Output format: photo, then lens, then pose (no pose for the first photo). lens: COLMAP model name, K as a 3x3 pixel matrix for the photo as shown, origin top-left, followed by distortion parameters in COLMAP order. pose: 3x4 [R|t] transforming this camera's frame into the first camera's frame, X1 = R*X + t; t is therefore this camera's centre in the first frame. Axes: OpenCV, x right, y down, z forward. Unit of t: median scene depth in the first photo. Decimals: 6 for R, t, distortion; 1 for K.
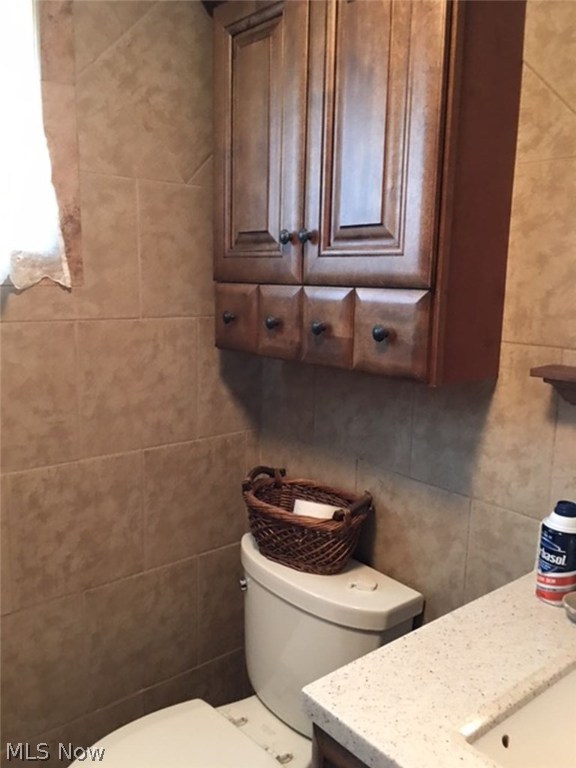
lens RADIAL K [[659.5, 0, 287.3], [0, 659.5, 389.2], [0, 0, 1]] dist [0.076467, -0.098668]
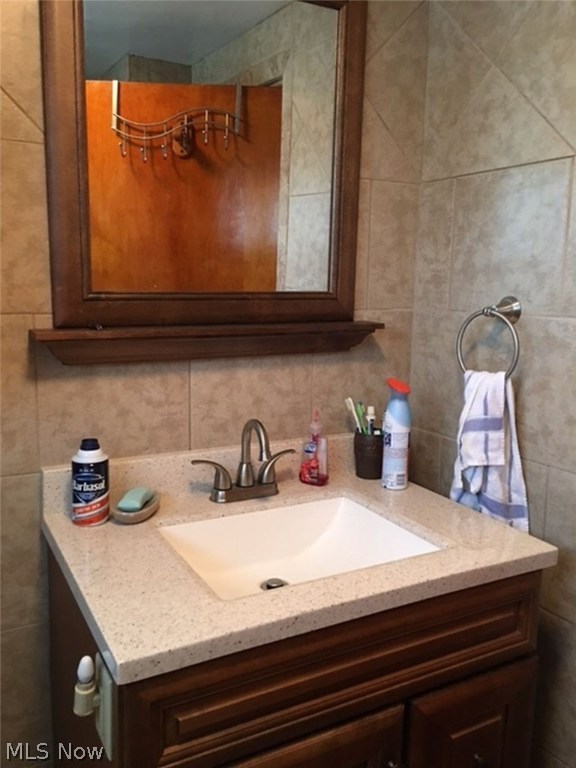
lens RADIAL K [[659.5, 0, 287.1], [0, 659.5, 378.9], [0, 0, 1]] dist [0.076467, -0.098668]
pose [[0.179447, -0.173627, 0.968324, -0.613676], [0.155236, 0.976968, 0.146409, -0.052421], [-0.971442, 0.124046, 0.202268, 0.374102]]
